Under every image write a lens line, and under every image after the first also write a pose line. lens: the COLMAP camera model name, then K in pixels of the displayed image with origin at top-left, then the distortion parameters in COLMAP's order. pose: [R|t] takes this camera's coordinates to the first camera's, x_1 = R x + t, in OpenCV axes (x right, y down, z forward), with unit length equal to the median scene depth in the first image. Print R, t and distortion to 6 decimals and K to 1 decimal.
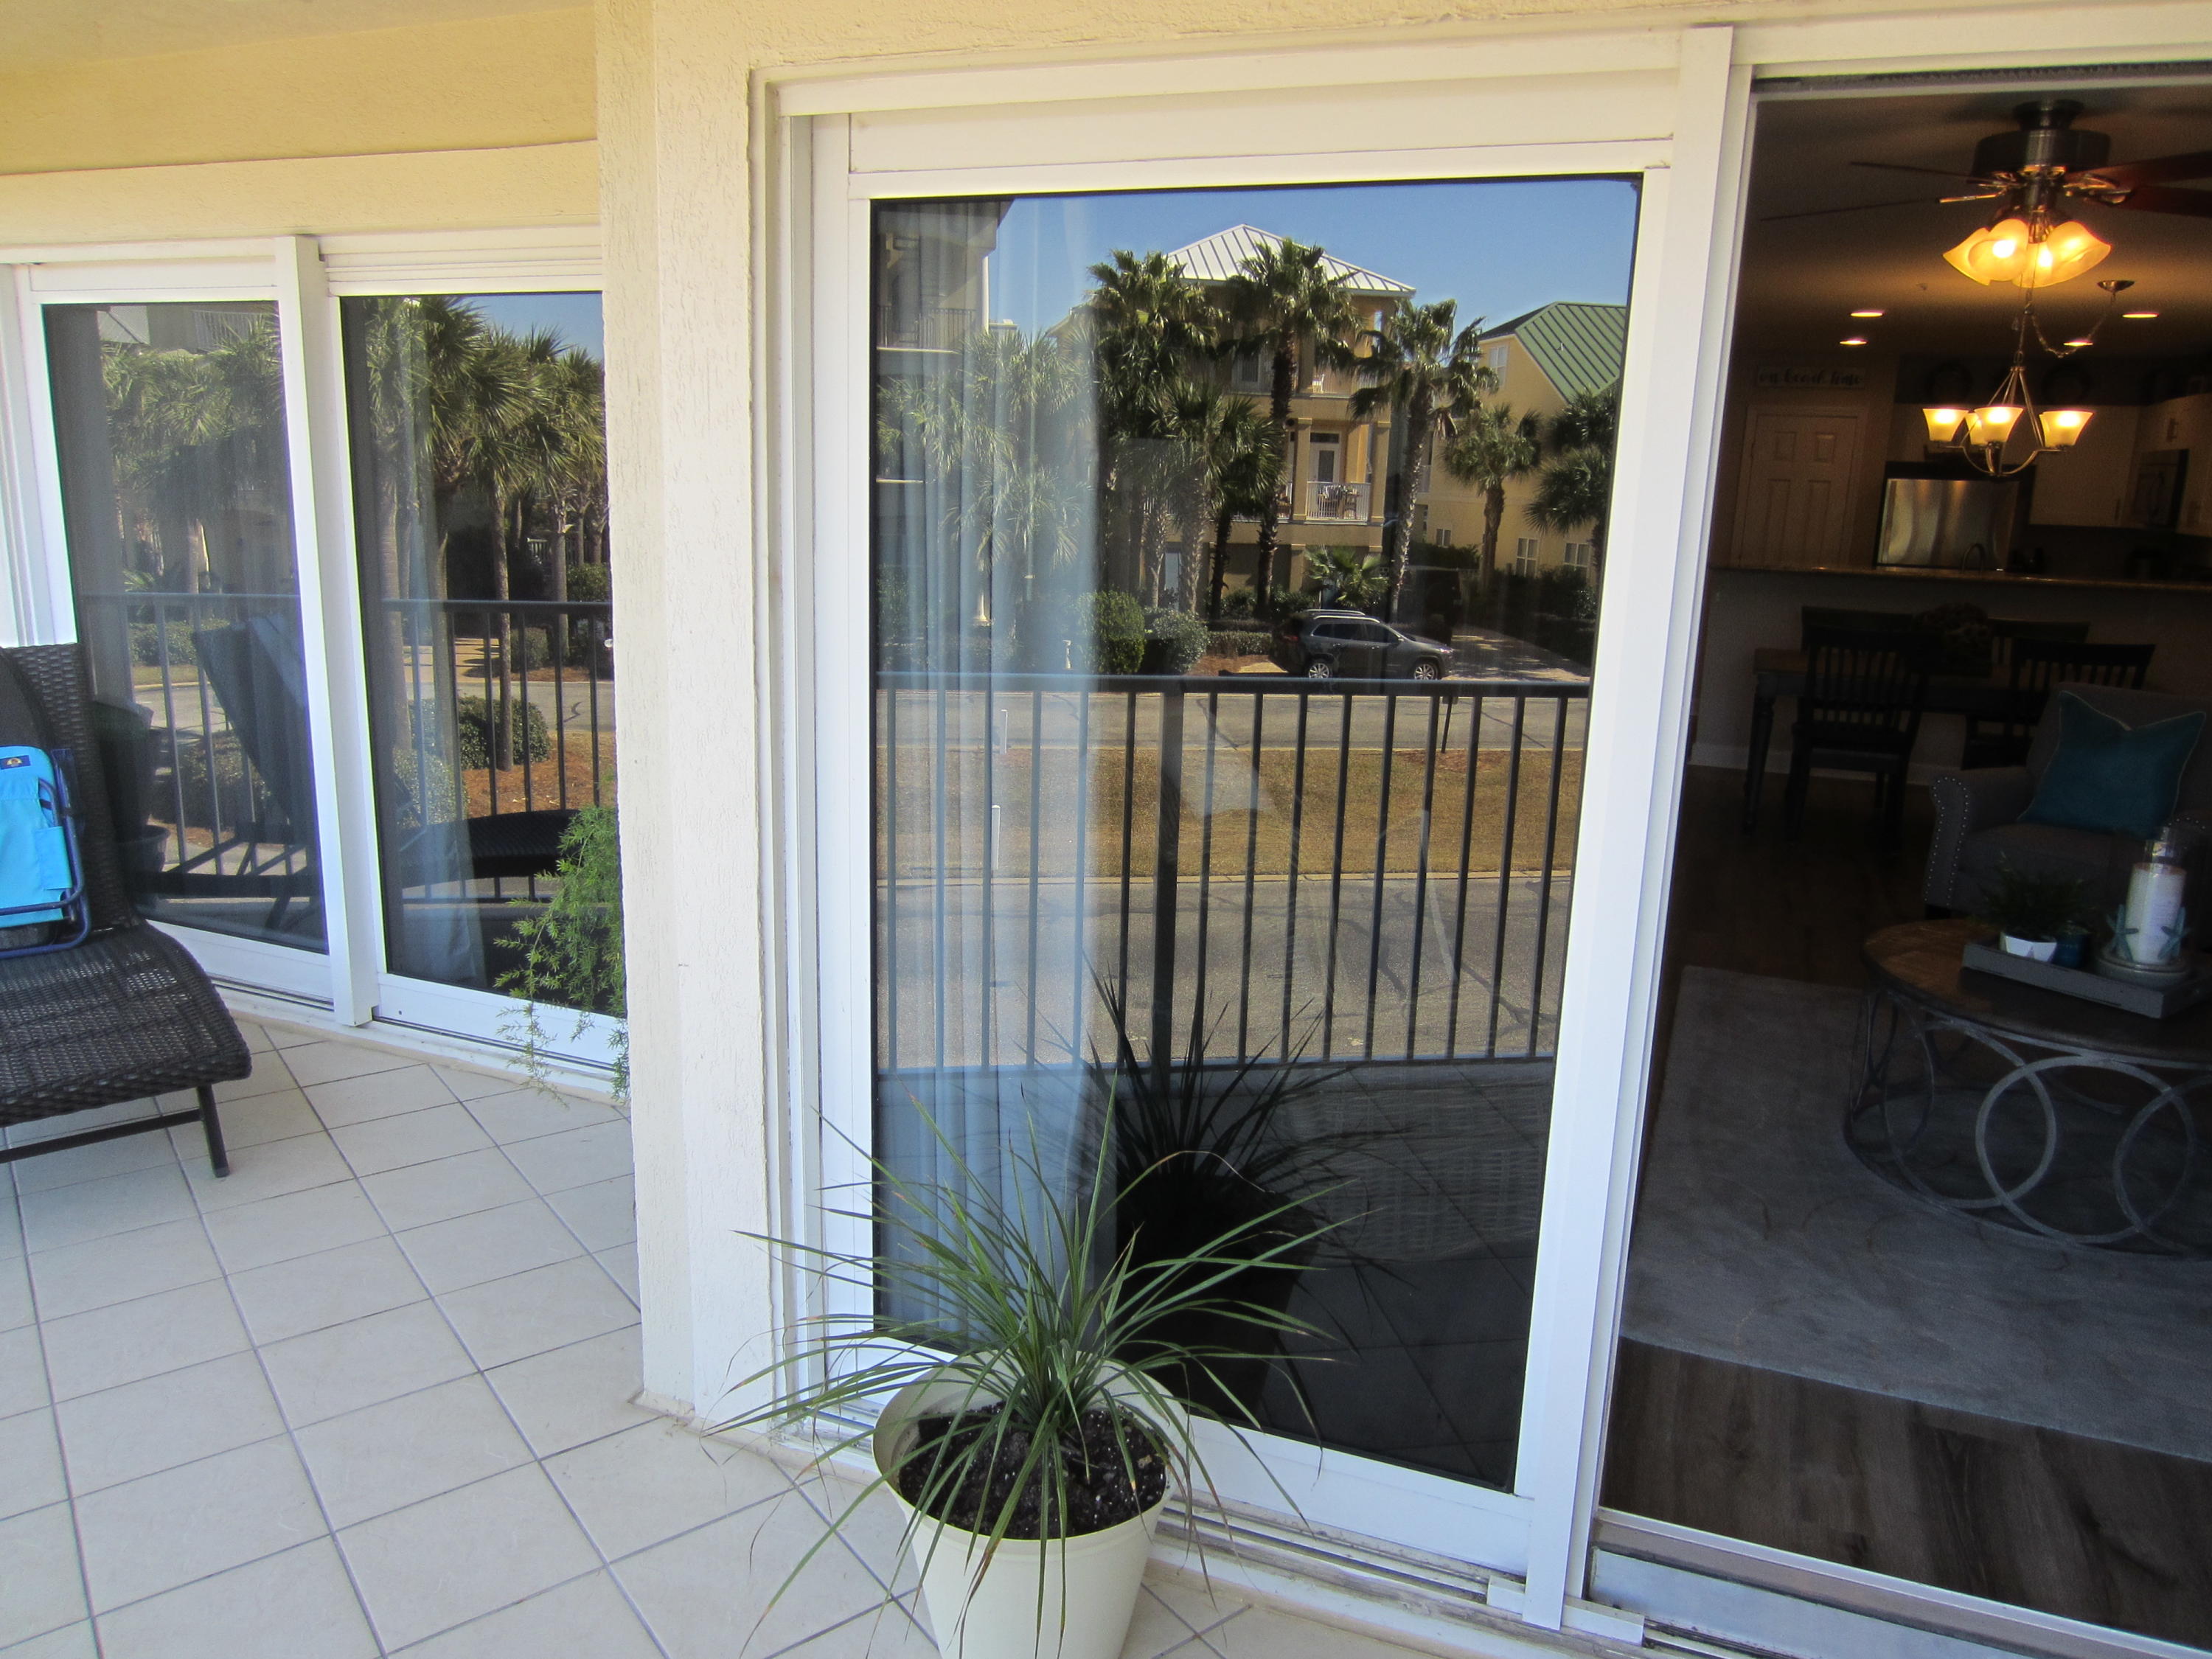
lens RADIAL K [[1573.5, 0, 1104.9], [0, 1573.5, 837.0], [0, 0, 1]] dist [-0.028416, 0.002108]
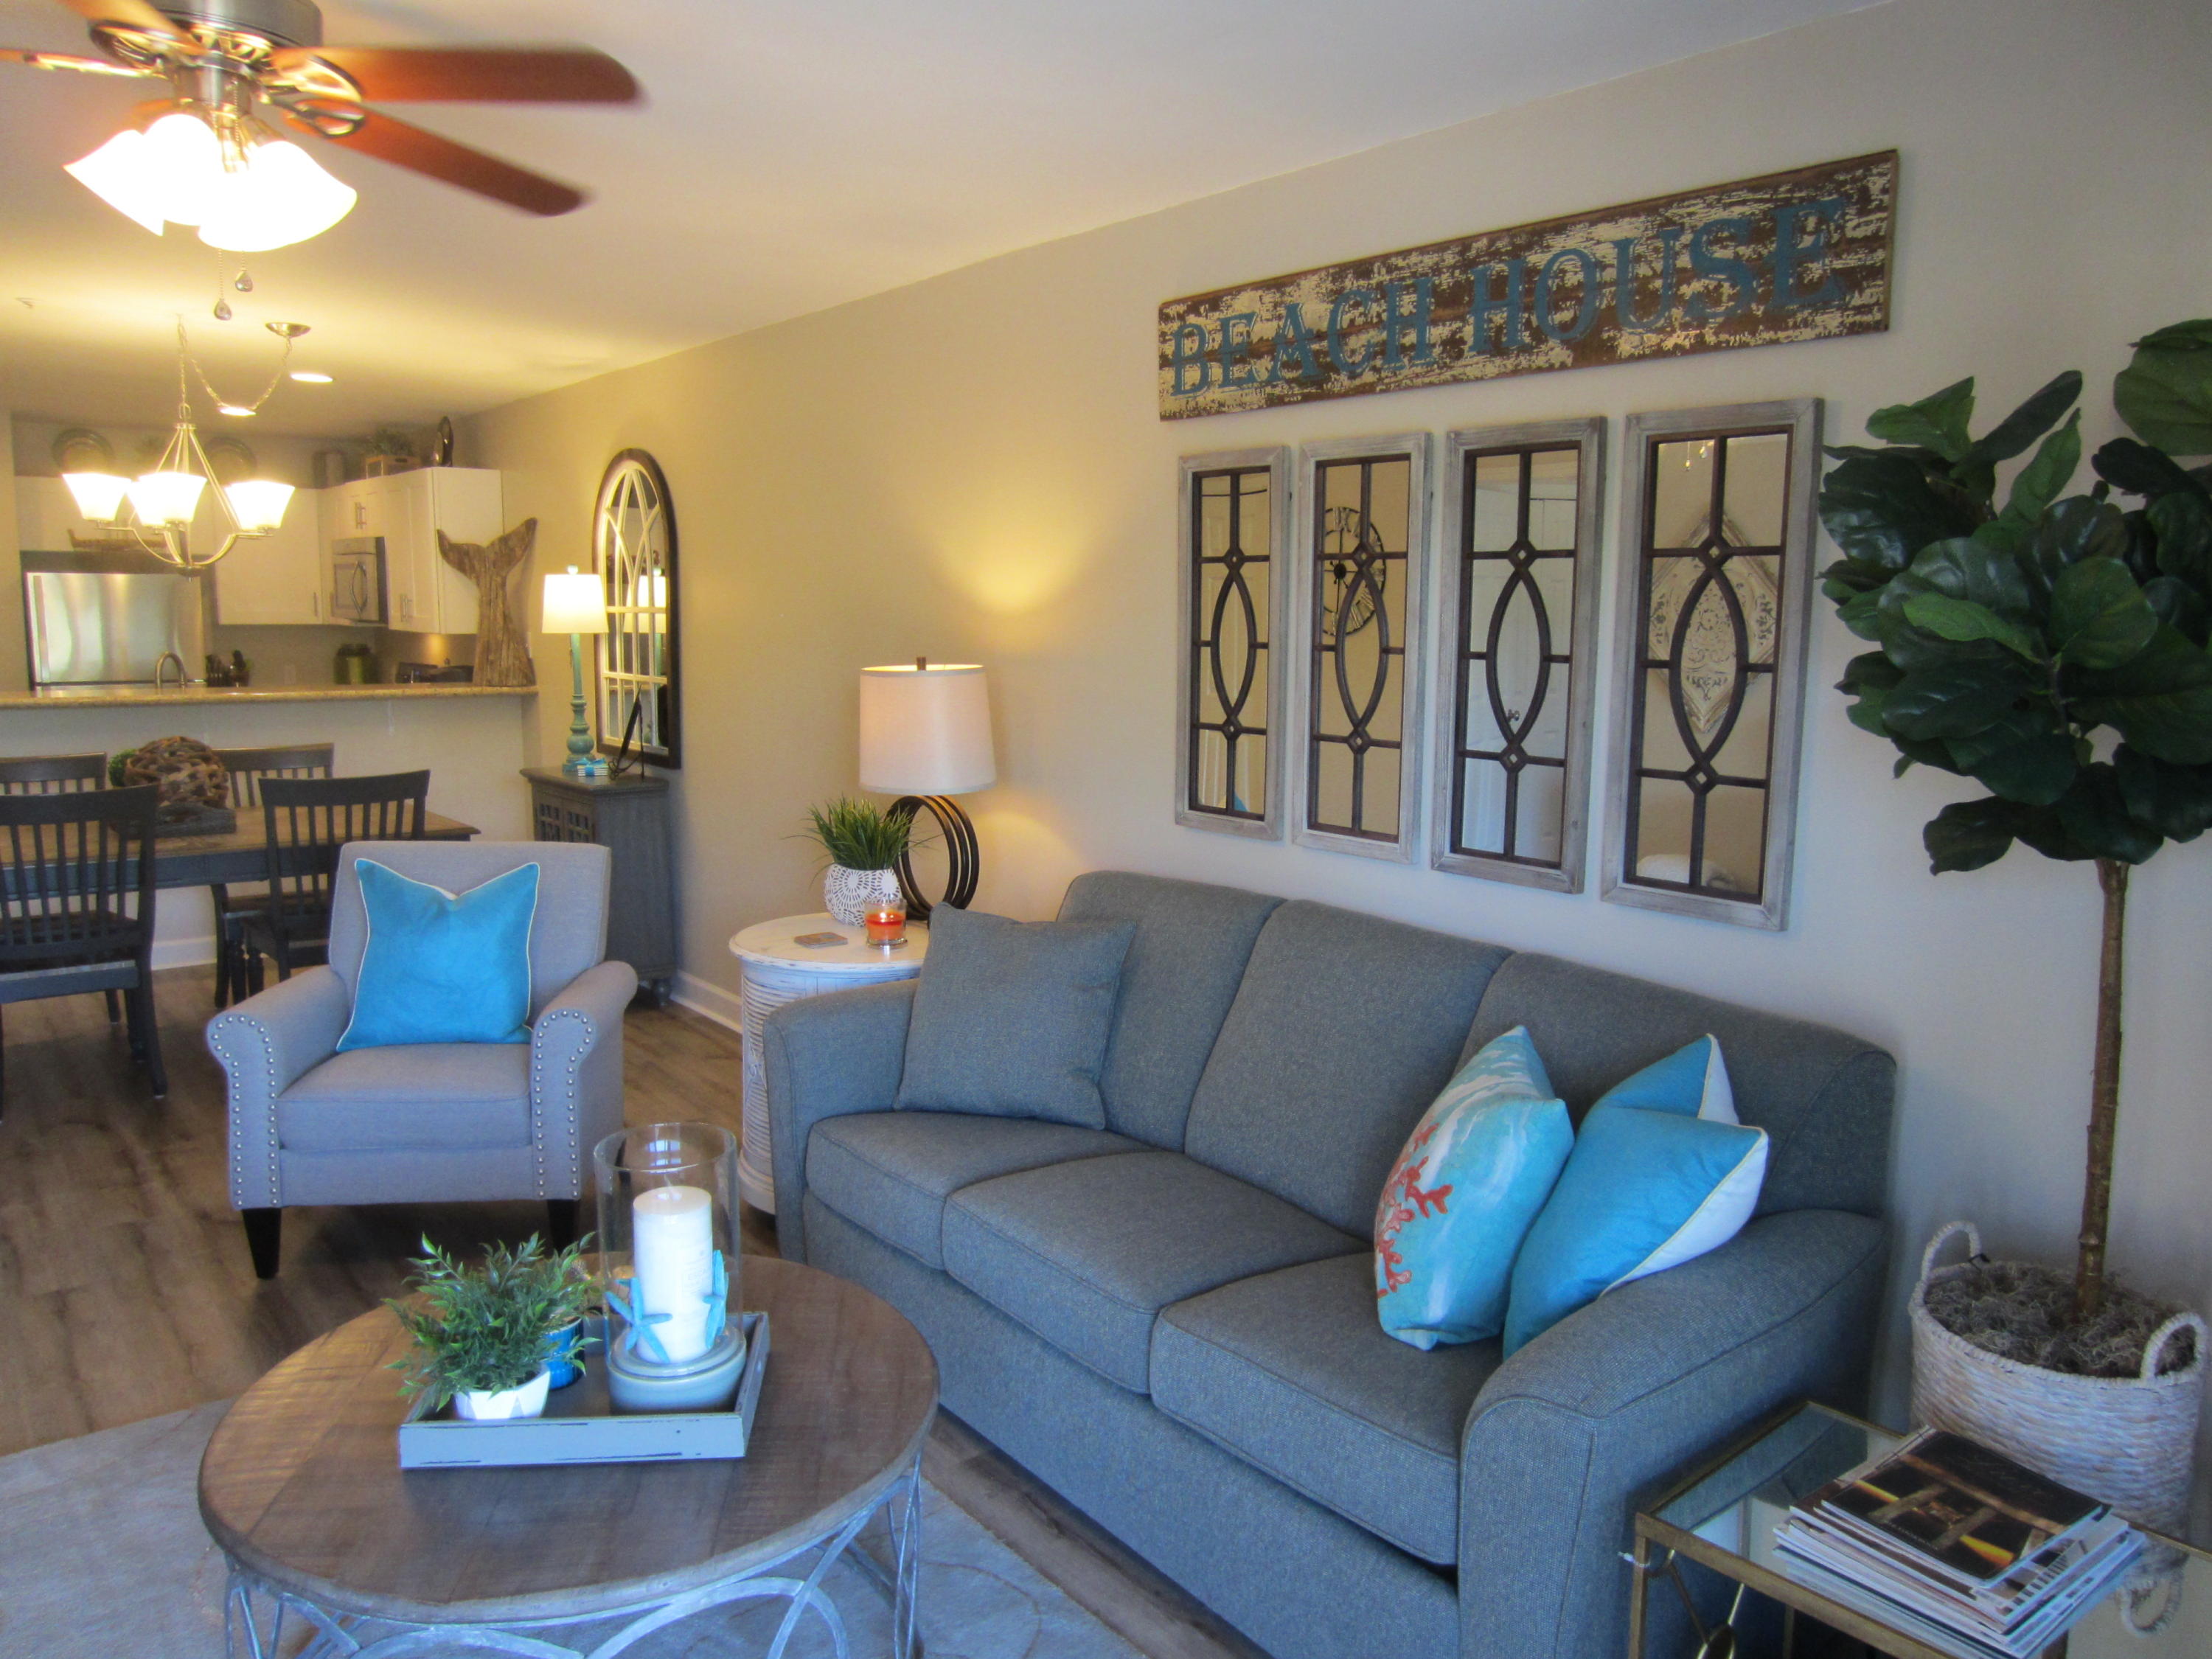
lens RADIAL K [[1573.5, 0, 1102.6], [0, 1573.5, 843.5], [0, 0, 1]] dist [-0.028416, 0.002108]
pose [[0.492077, -0.148656, 0.857766, 0.125541], [0.194133, 0.979239, 0.058339, -0.059485], [-0.848630, 0.137813, 0.510720, 0.257686]]
